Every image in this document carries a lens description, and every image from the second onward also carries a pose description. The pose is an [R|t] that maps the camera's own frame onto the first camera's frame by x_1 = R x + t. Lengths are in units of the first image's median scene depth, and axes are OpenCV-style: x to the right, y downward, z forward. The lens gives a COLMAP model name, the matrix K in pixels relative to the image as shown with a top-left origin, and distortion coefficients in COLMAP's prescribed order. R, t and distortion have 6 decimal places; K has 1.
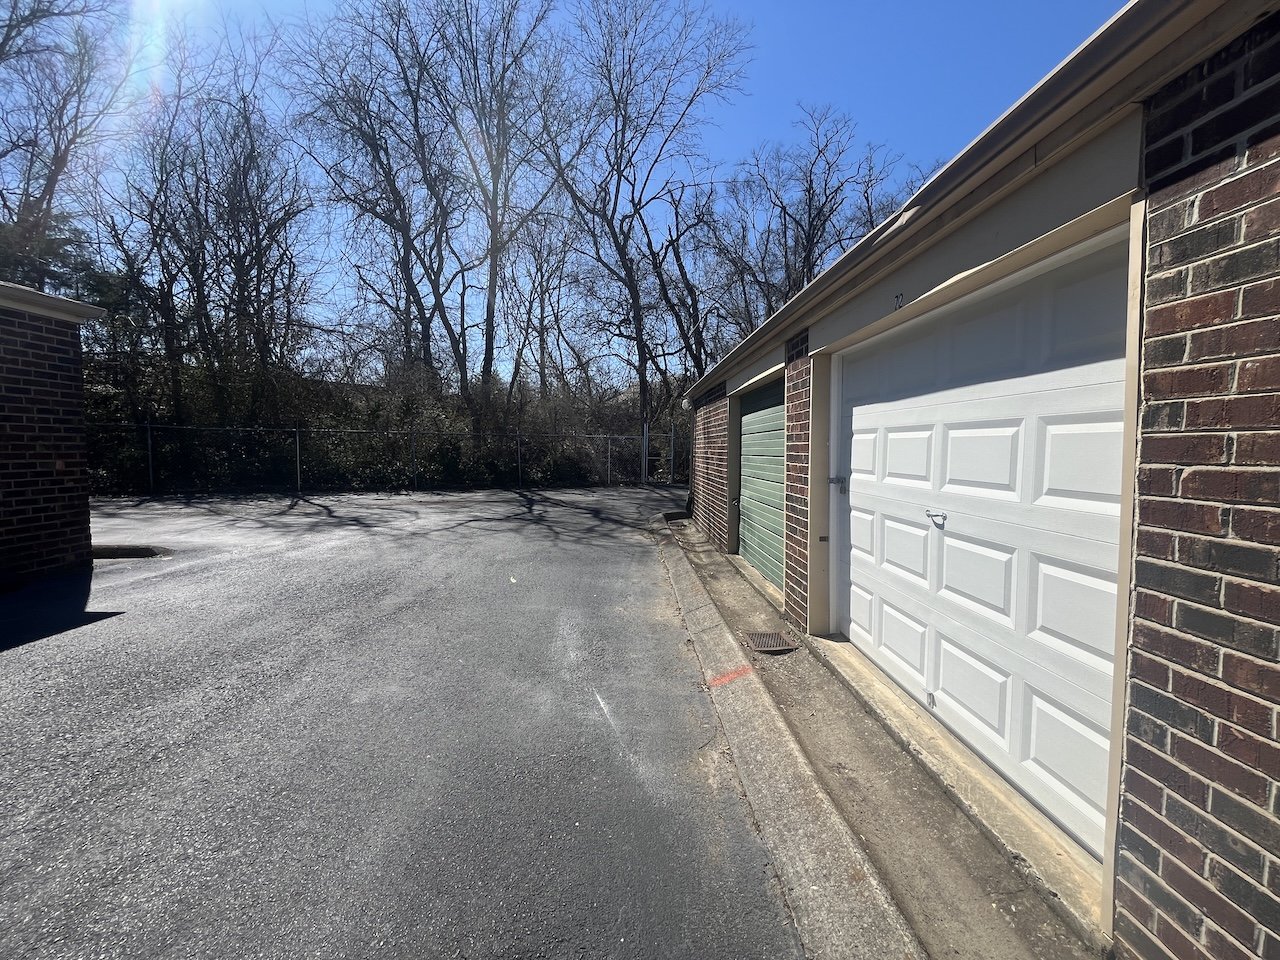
lens RADIAL K [[518.1, 0, 634.0], [0, 518.1, 481.3], [0, 0, 1]] dist [-0.000883, -0.000524]
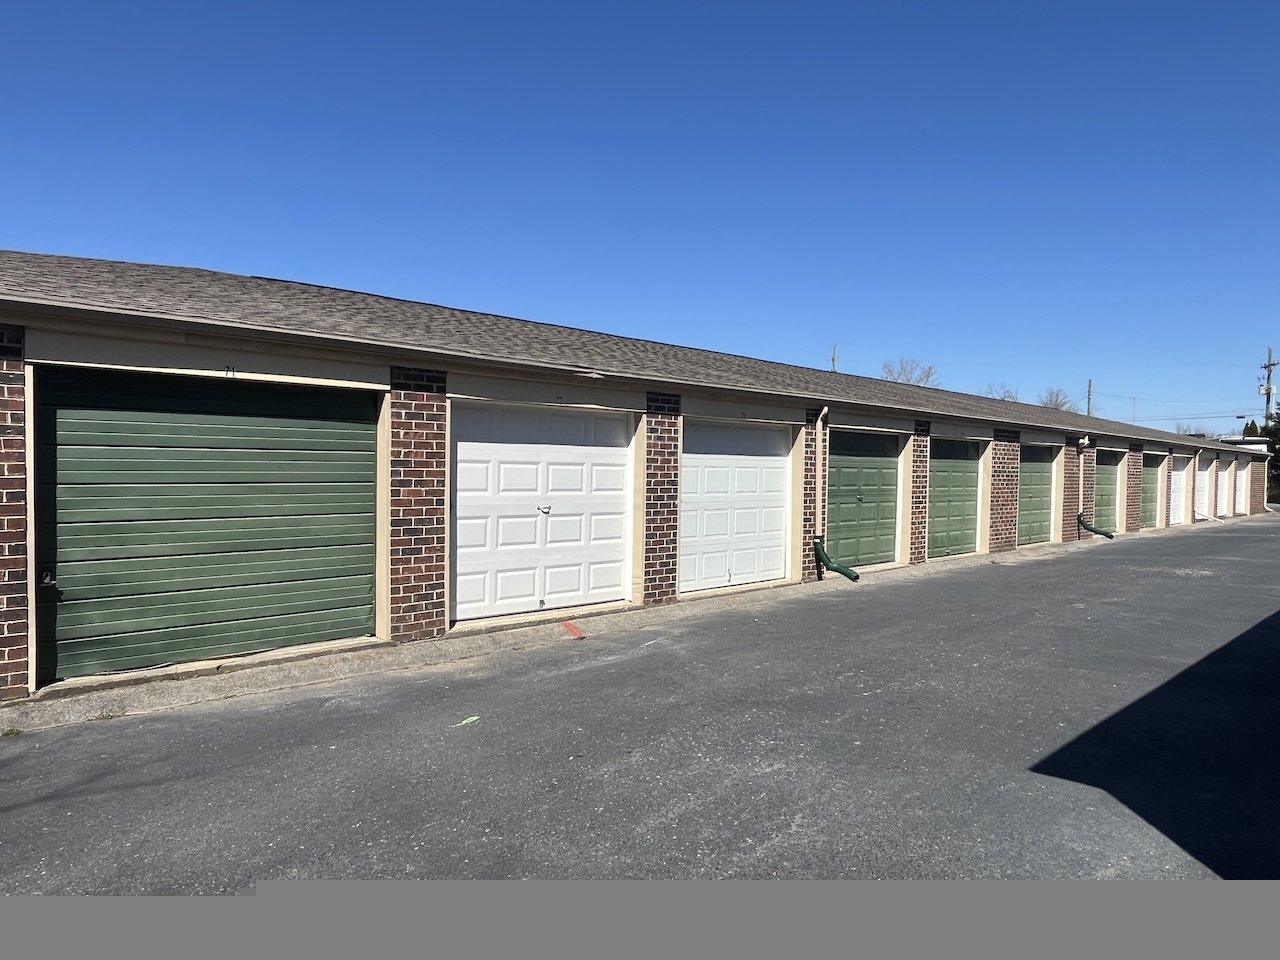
lens RADIAL K [[823.0, 0, 629.5], [0, 823.0, 483.4], [0, 0, 1]] dist [-0.003616, 0.002694]
pose [[-0.670958, -0.025642, 0.741052, -3.693439], [0.031603, 0.997505, 0.063130, -0.406489], [-0.740821, 0.065777, -0.668474, 5.370247]]
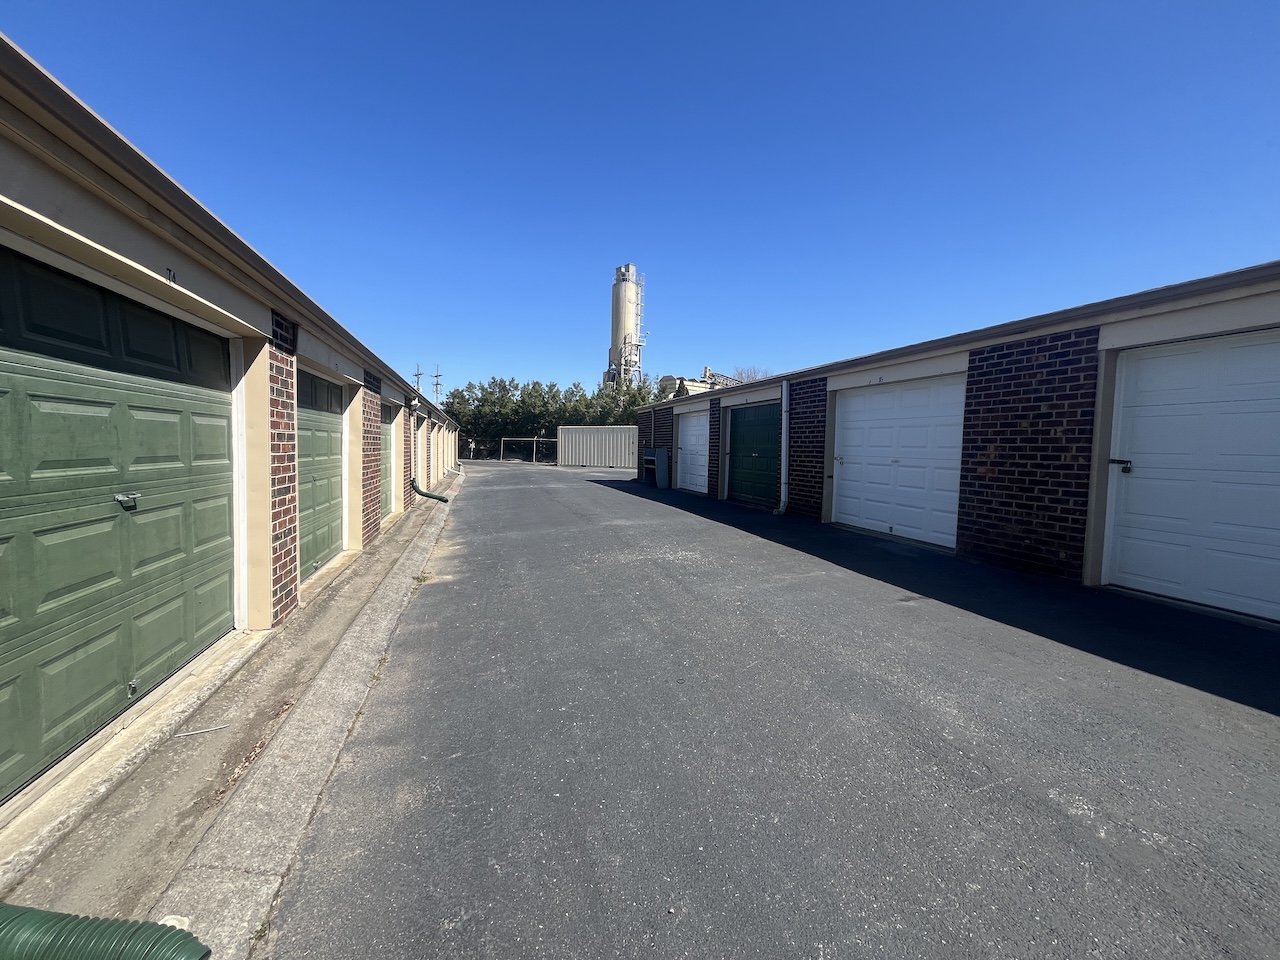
lens RADIAL K [[518.1, 0, 638.5], [0, 518.1, 480.4], [0, 0, 1]] dist [-0.000883, -0.000524]
pose [[-0.963797, -0.011415, -0.266394, -0.020152], [-0.045617, 0.991413, 0.122557, 0.020304], [0.262708, 0.130272, -0.956041, -0.223978]]
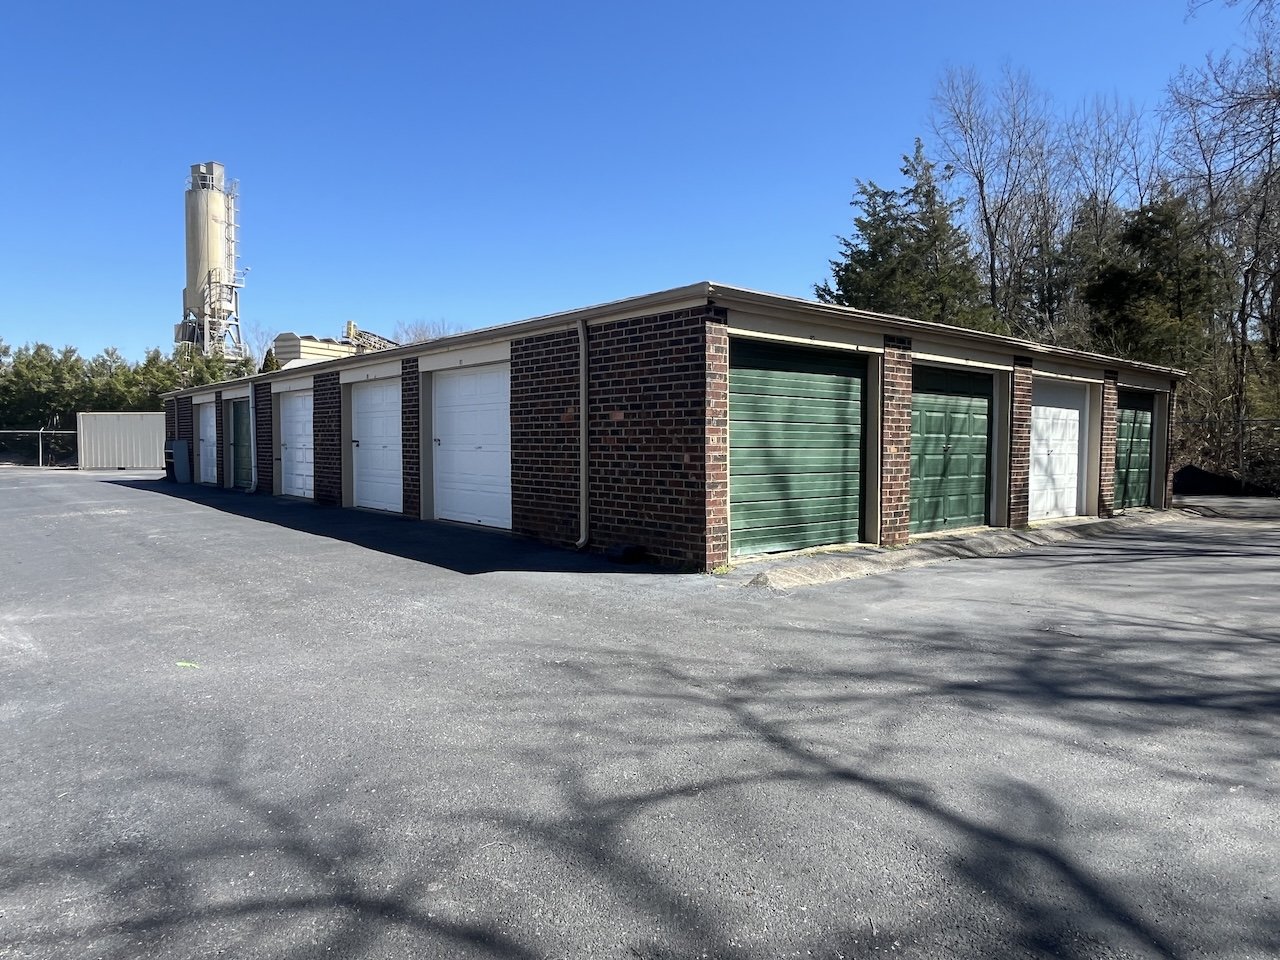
lens RADIAL K [[823.0, 0, 637.3], [0, 823.0, 477.3], [0, 0, 1]] dist [-0.003616, 0.002694]
pose [[-0.779378, 0.016283, -0.626342, -0.227822], [-0.048678, 0.995067, 0.086440, -0.432665], [0.624660, 0.097858, -0.774741, 7.409326]]
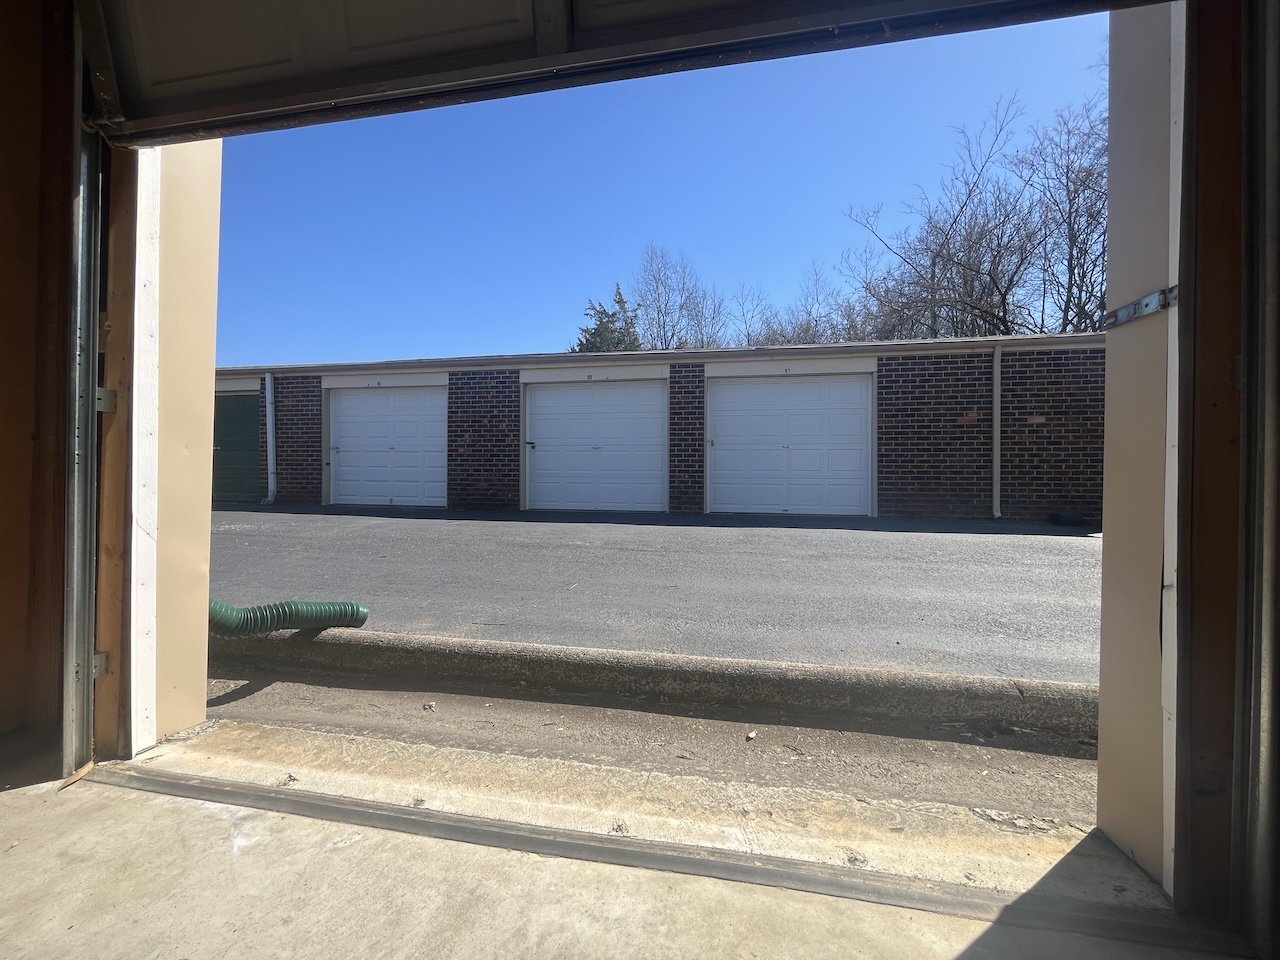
lens RADIAL K [[518.1, 0, 639.0], [0, 518.1, 479.7], [0, 0, 1]] dist [-0.000883, -0.000524]
pose [[-0.216819, -0.008072, -0.976178, 1.952551], [-0.071042, 0.997445, 0.007531, 0.469286], [0.973623, 0.070983, -0.216839, 0.071464]]
